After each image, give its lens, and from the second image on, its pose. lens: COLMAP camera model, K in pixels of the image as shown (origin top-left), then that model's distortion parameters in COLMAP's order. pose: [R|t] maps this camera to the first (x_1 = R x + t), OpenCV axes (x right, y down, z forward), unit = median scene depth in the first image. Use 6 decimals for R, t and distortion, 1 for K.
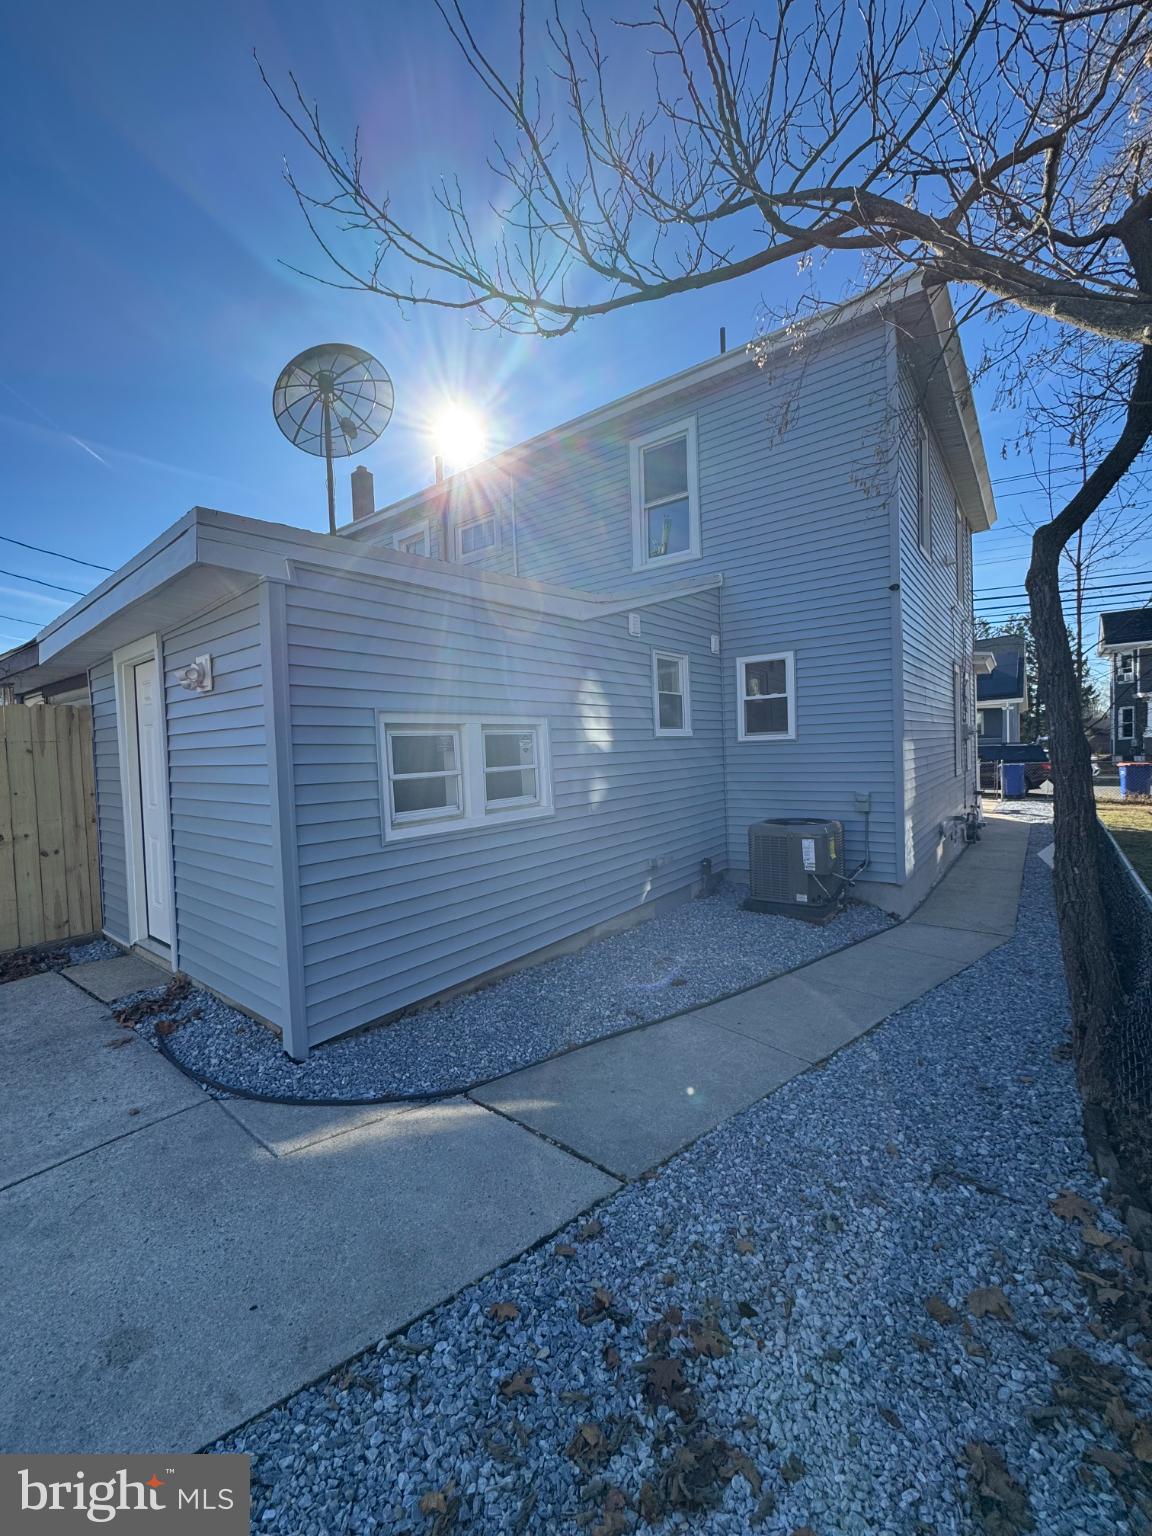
lens RADIAL K [[609.7, 0, 576.0], [0, 609.7, 768.0], [0, 0, 1]] dist [-0.004144, 0.000791]
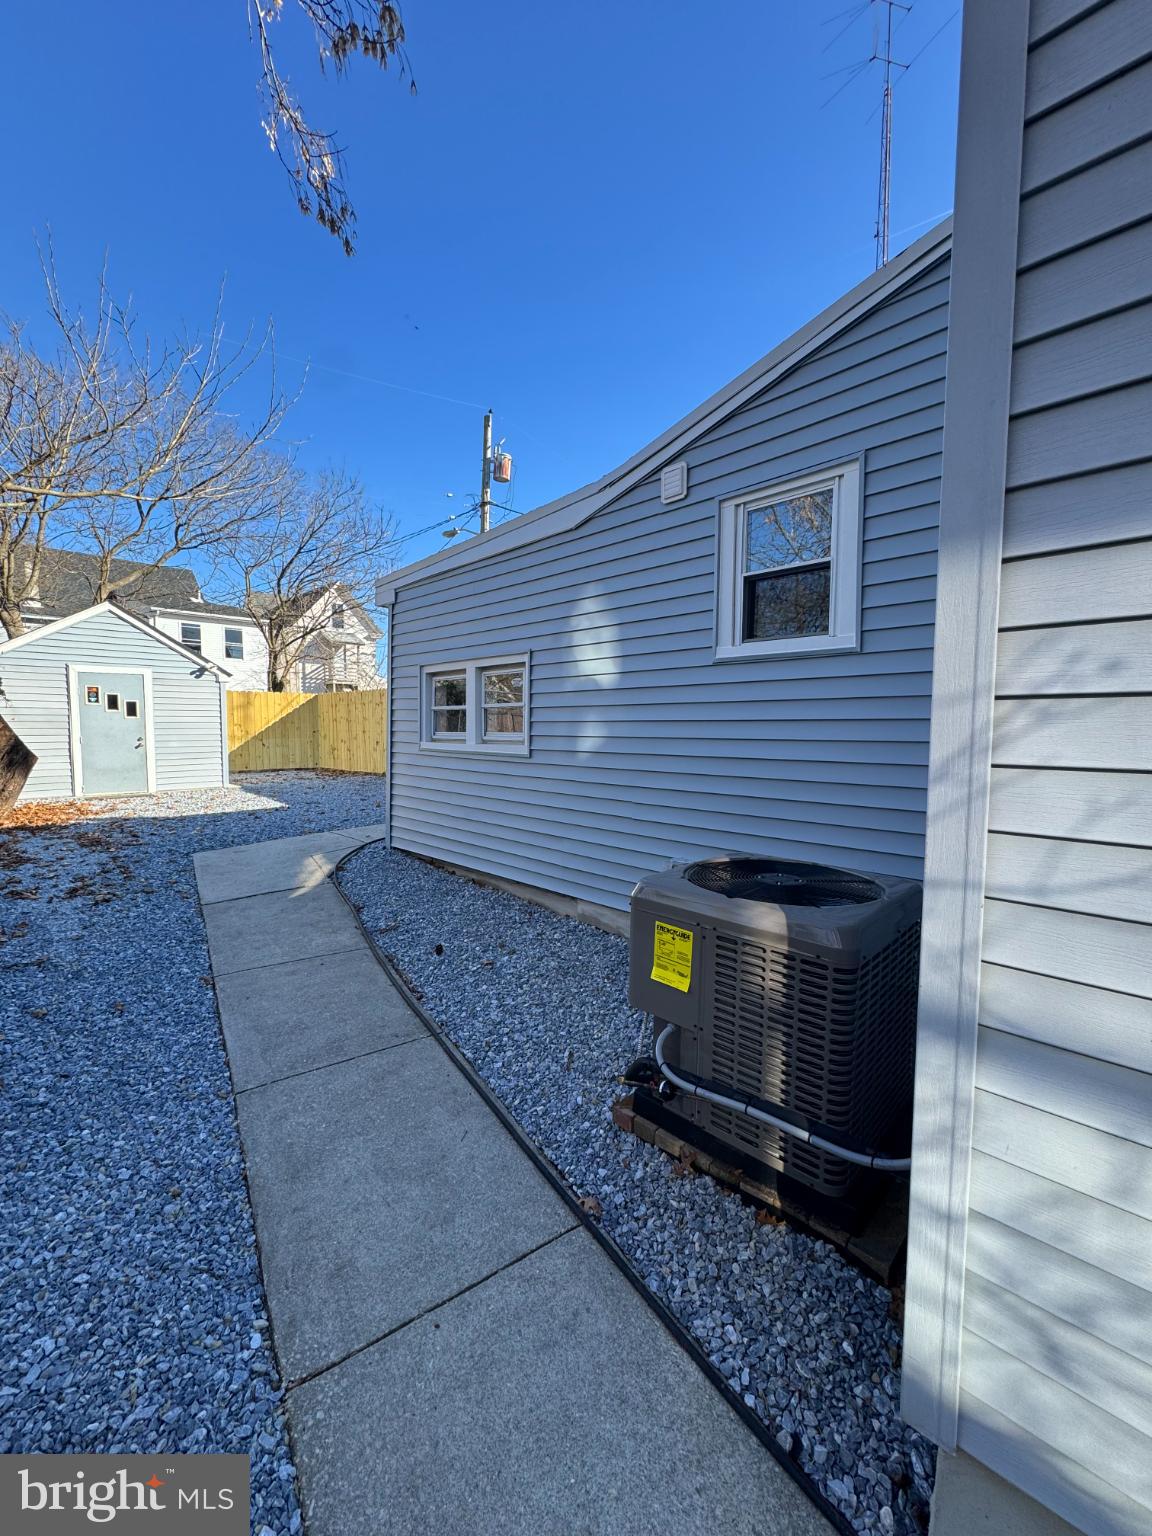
lens RADIAL K [[609.7, 0, 576.0], [0, 609.7, 768.0], [0, 0, 1]] dist [-0.004144, 0.000791]
pose [[-0.119558, 0.093206, -0.988442, 0.831687], [-0.040151, 0.994315, 0.098617, -0.000371], [0.992015, 0.051477, -0.115136, 1.083592]]
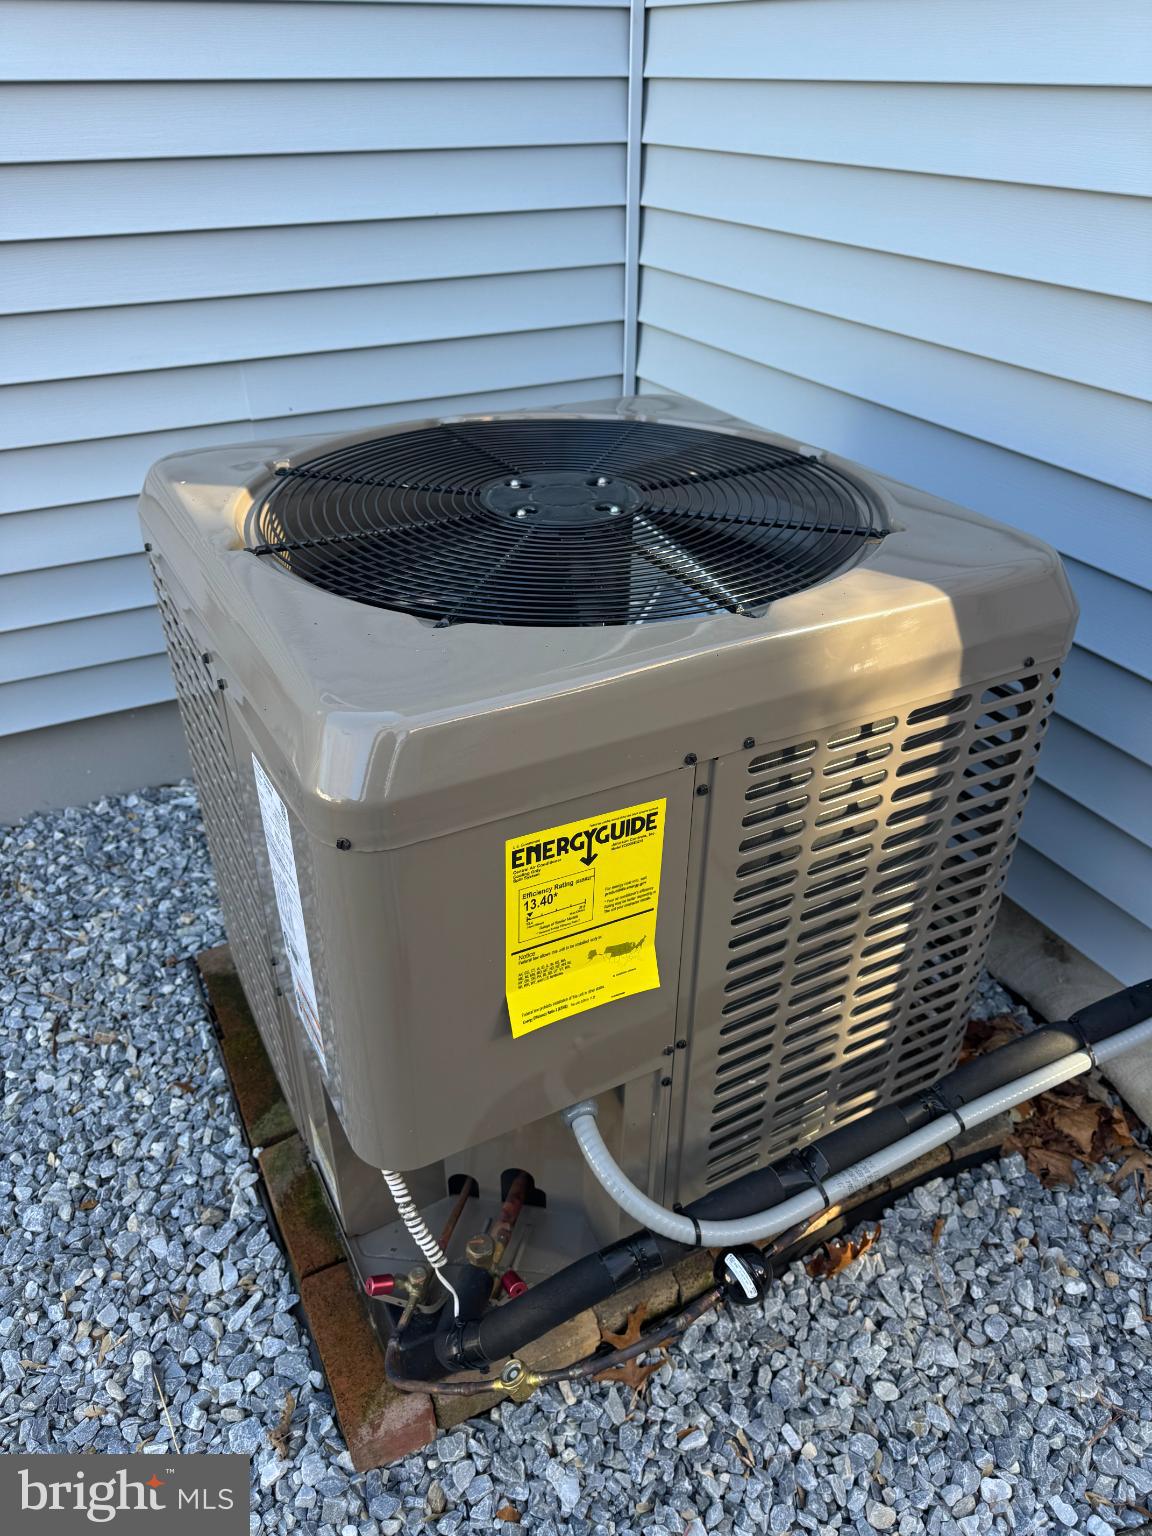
lens RADIAL K [[1110.9, 0, 576.0], [0, 1110.9, 768.0], [0, 0, 1]] dist [0.005496, 0.002047]
pose [[0.905544, 0.254627, -0.339344, 0.510609], [-0.048726, 0.856992, 0.513021, 0.039906], [0.421444, -0.448028, 0.788451, 0.974466]]
